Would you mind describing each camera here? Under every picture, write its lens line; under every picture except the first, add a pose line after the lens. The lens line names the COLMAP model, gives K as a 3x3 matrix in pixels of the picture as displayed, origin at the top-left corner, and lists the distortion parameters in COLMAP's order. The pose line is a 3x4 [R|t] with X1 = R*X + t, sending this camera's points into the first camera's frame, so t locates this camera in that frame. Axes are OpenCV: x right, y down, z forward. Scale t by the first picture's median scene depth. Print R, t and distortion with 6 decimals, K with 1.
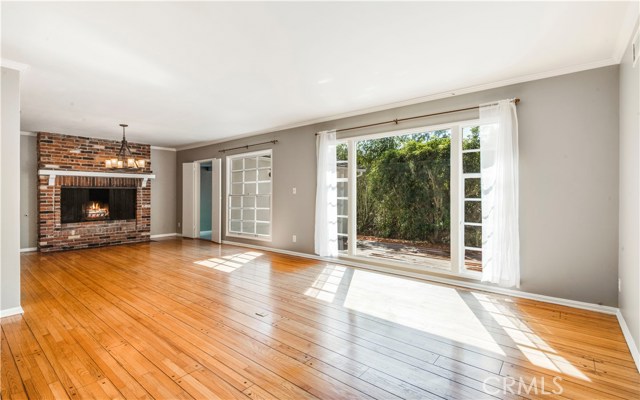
lens RADIAL K [[312.1, 0, 322.5], [0, 312.1, 192.9], [0, 0, 1]] dist [0.009112, -0.001038]
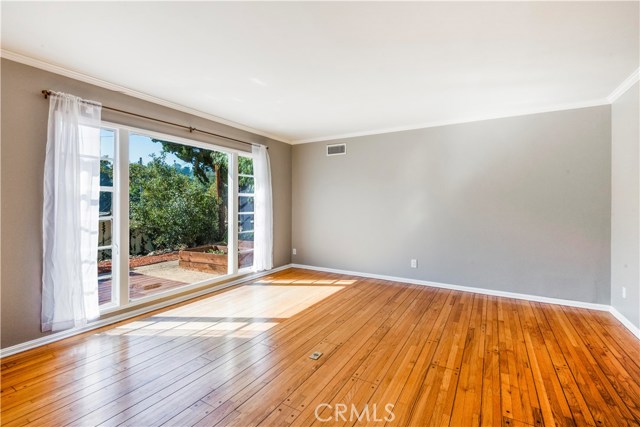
lens RADIAL K [[298.0, 0, 318.2], [0, 298.0, 209.3], [0, 0, 1]] dist [-0.018064, -0.000415]
pose [[-0.178811, -0.008260, 0.983849, -0.469378], [0.003320, 0.999954, 0.008998, -0.003348], [-0.983878, 0.004875, -0.178775, 0.553285]]
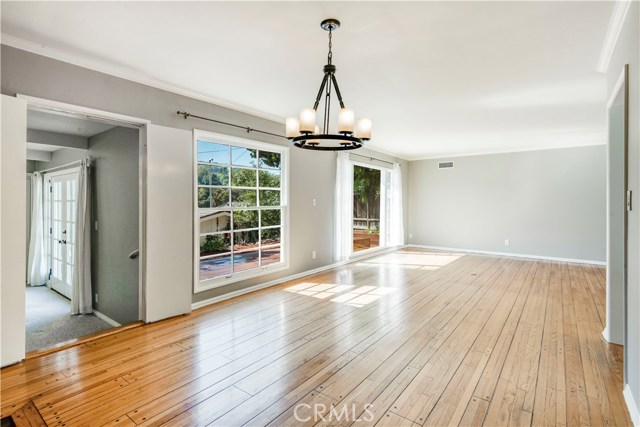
lens RADIAL K [[312.4, 0, 324.5], [0, 312.4, 201.4], [0, 0, 1]] dist [0.006231, -0.002344]
pose [[-0.046790, 0.011257, 0.998841, -0.894636], [-0.002711, 0.999931, -0.011396, 0.001110], [-0.998901, -0.003241, -0.046756, 0.899487]]
